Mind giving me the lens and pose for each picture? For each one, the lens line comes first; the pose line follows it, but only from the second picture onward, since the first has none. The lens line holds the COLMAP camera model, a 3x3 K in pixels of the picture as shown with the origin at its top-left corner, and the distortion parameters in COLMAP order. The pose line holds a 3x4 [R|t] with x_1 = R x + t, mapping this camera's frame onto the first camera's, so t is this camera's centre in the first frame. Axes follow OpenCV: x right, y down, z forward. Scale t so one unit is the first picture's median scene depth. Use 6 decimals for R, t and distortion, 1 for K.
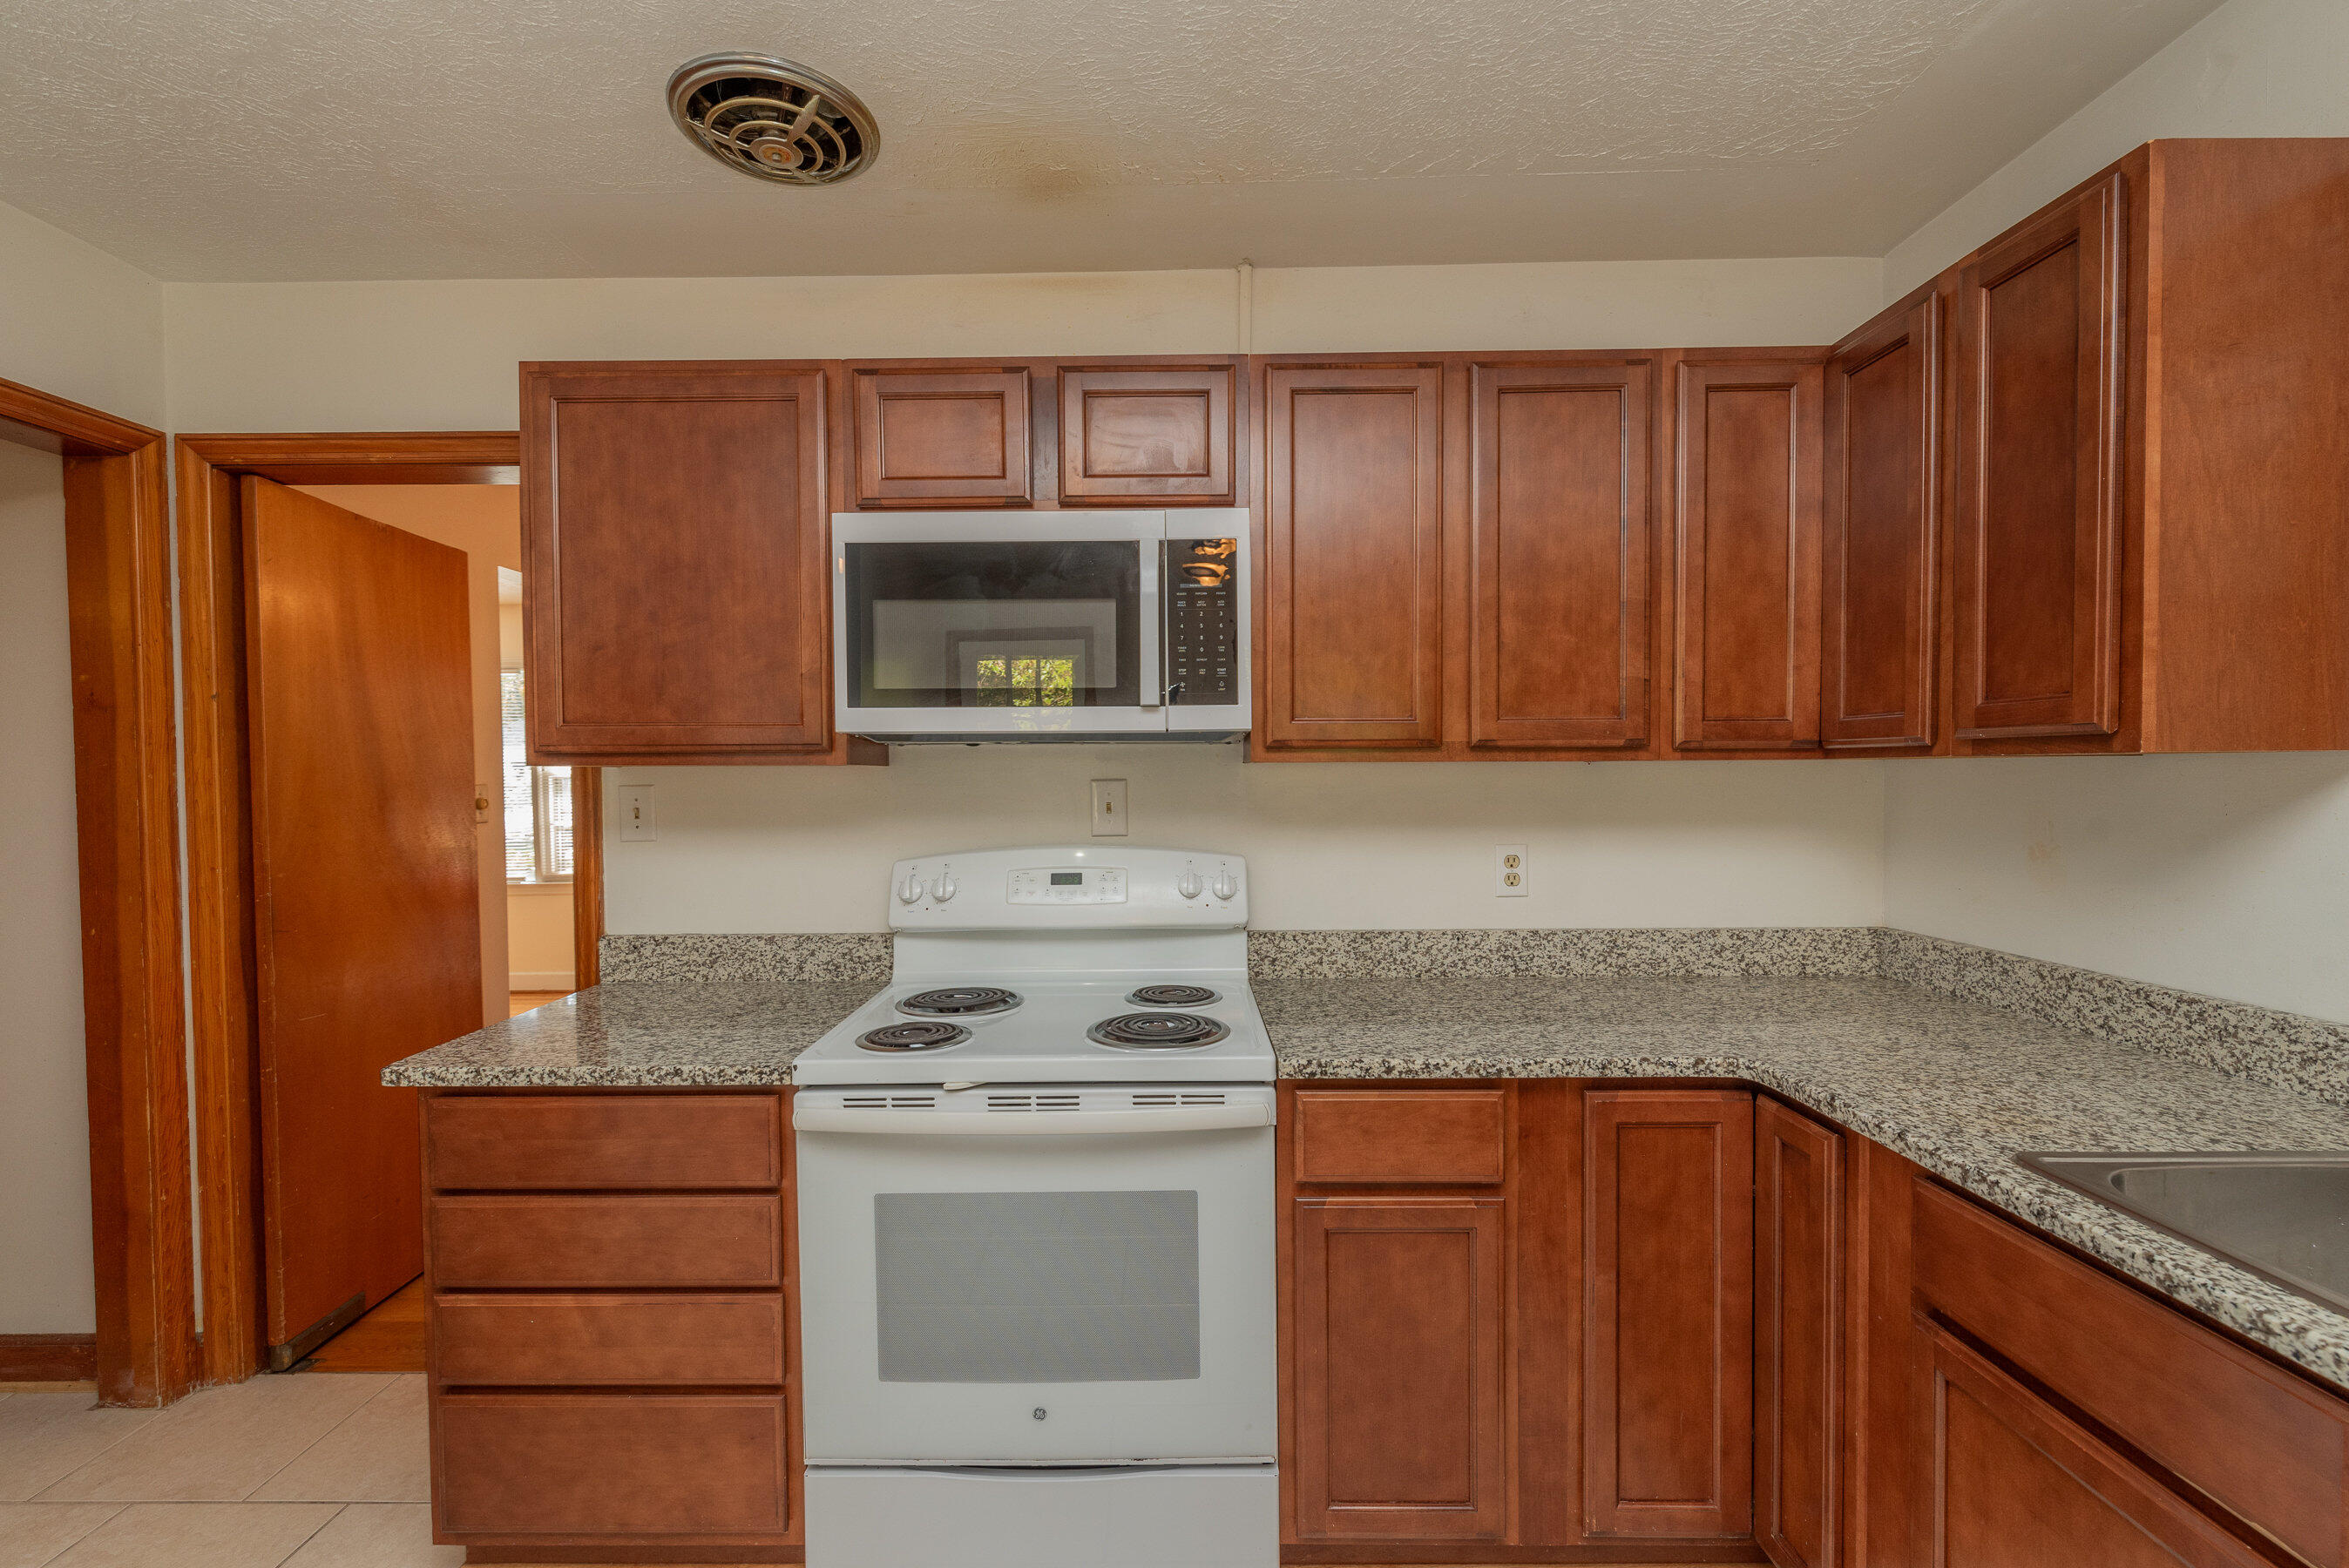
lens RADIAL K [[1031.5, 0, 1164.2], [0, 1031.5, 790.9], [0, 0, 1]] dist [0.011655, -0.000533]
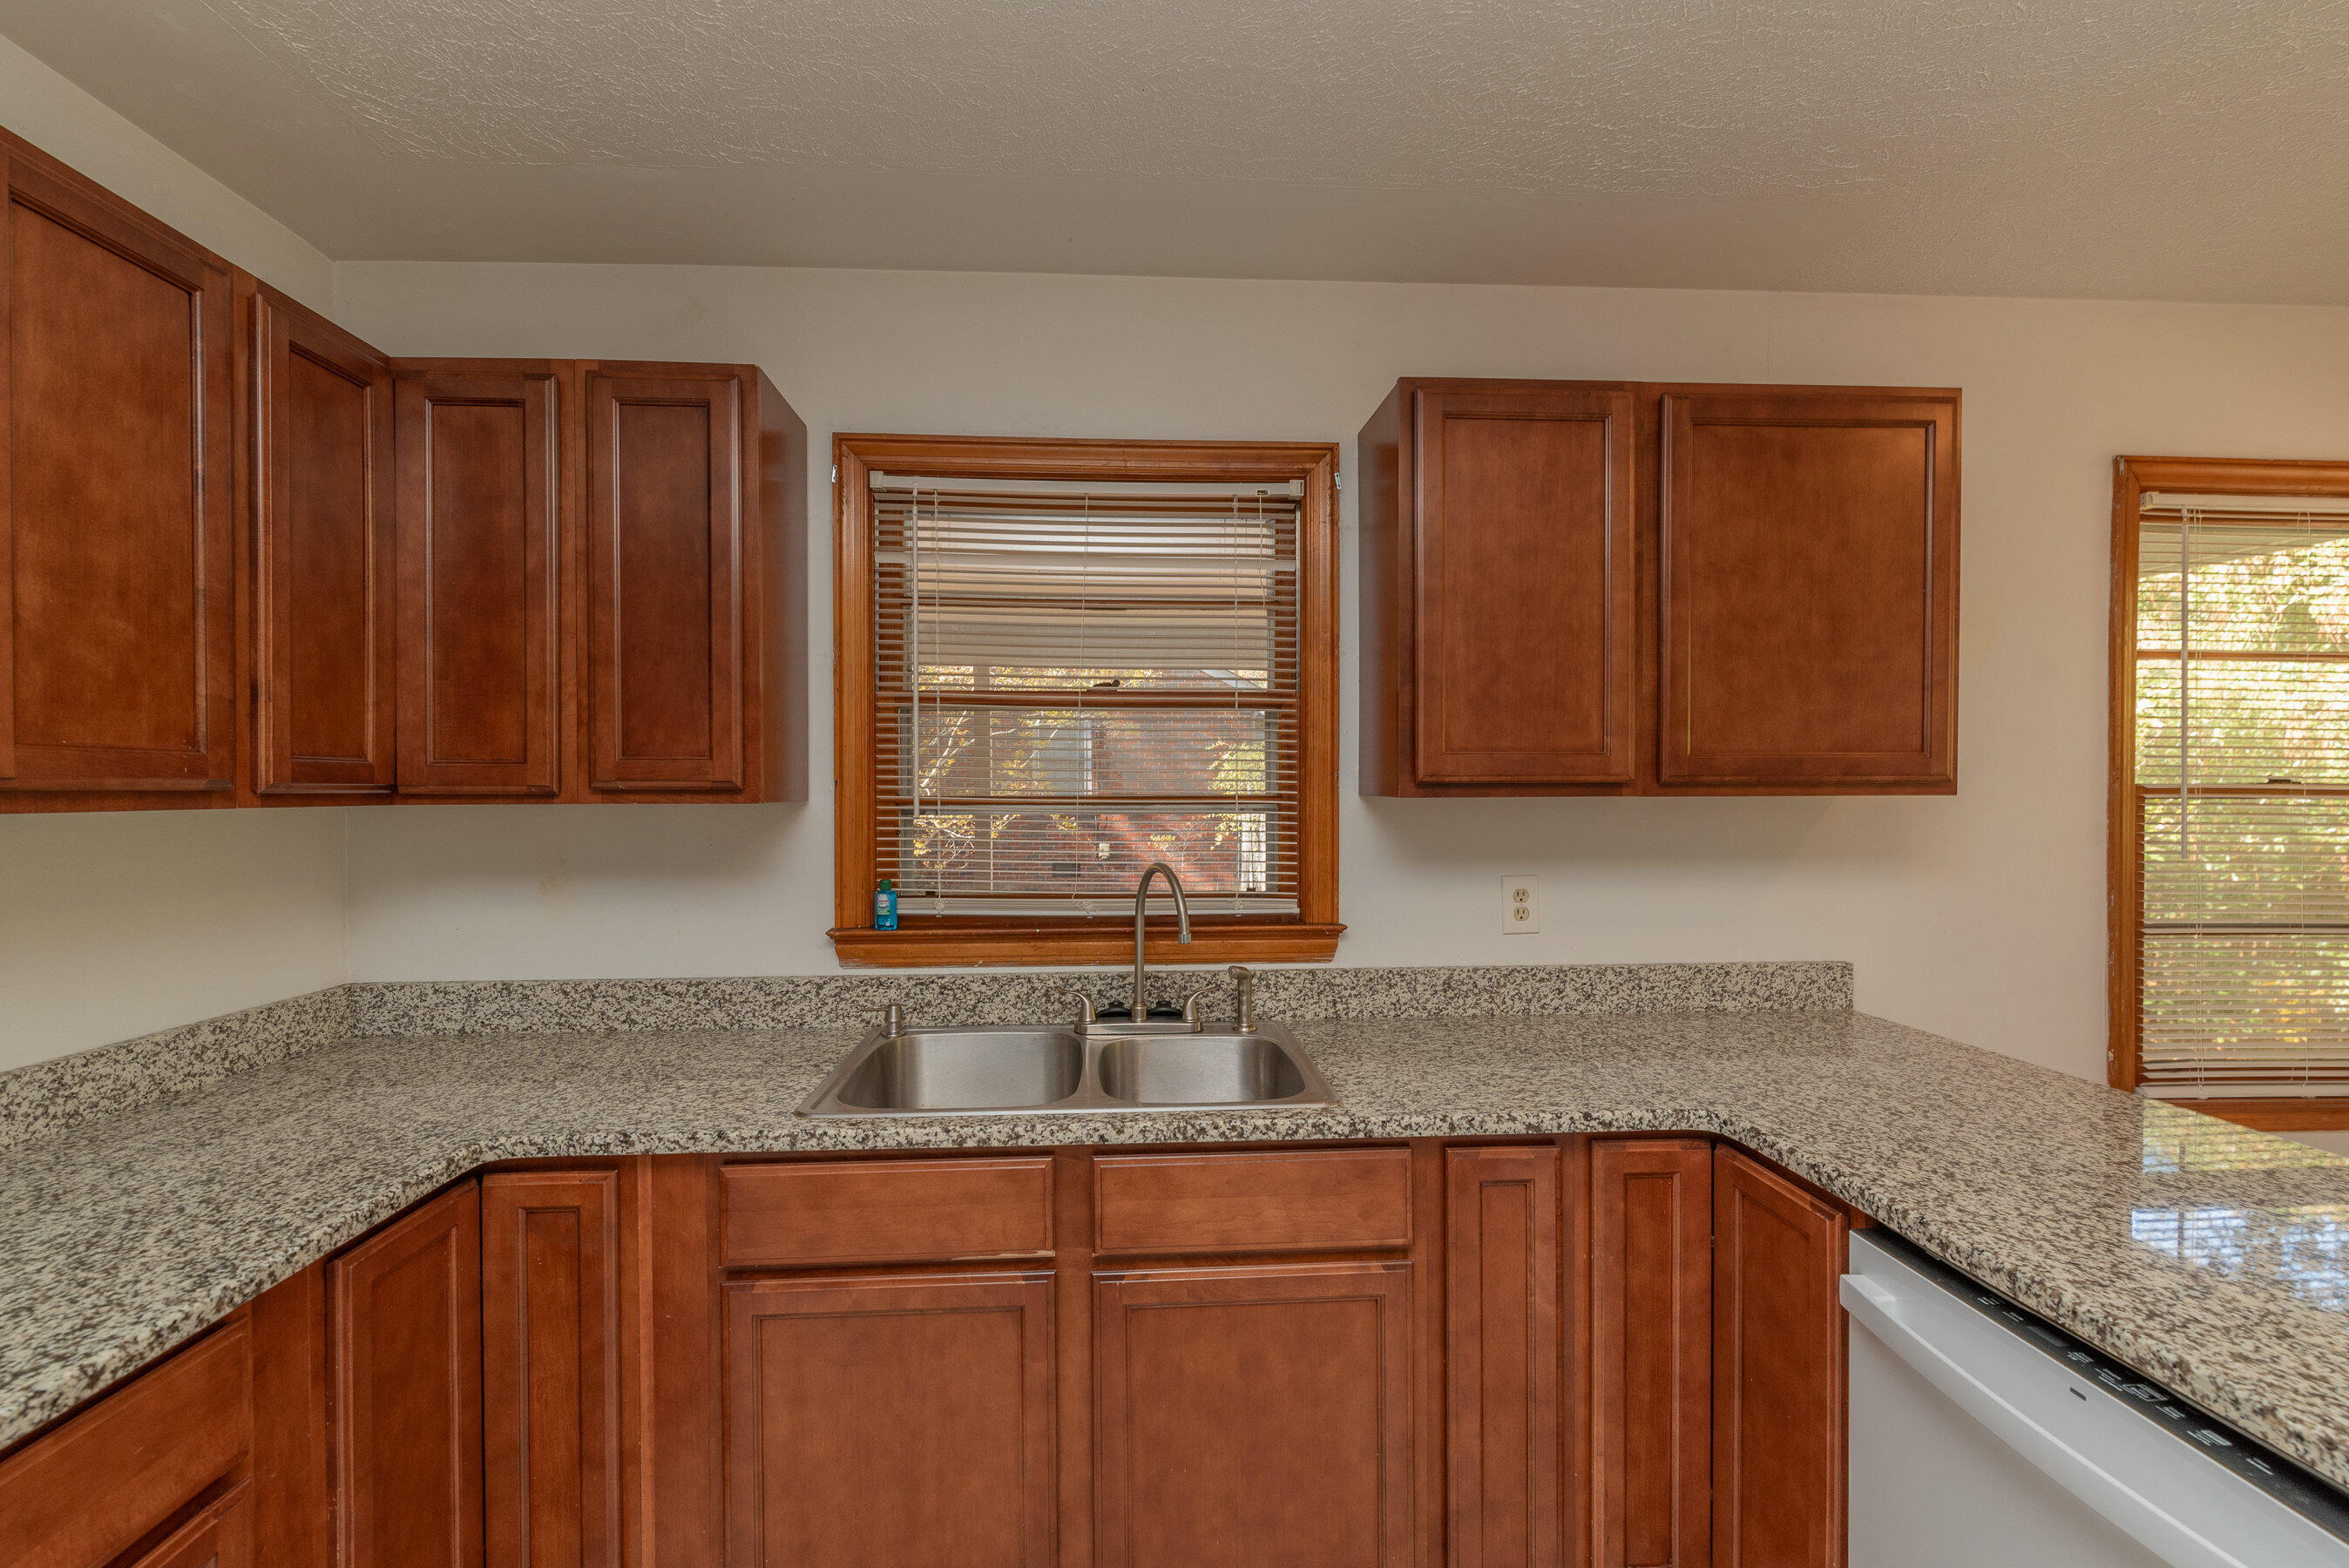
lens RADIAL K [[1031.5, 0, 1167.9], [0, 1031.5, 786.4], [0, 0, 1]] dist [0.011655, -0.000533]
pose [[-0.066430, 0.007126, 0.997766, -0.382331], [0.017861, 0.999823, -0.005951, -0.034827], [-0.997631, 0.017426, -0.066546, 0.449929]]
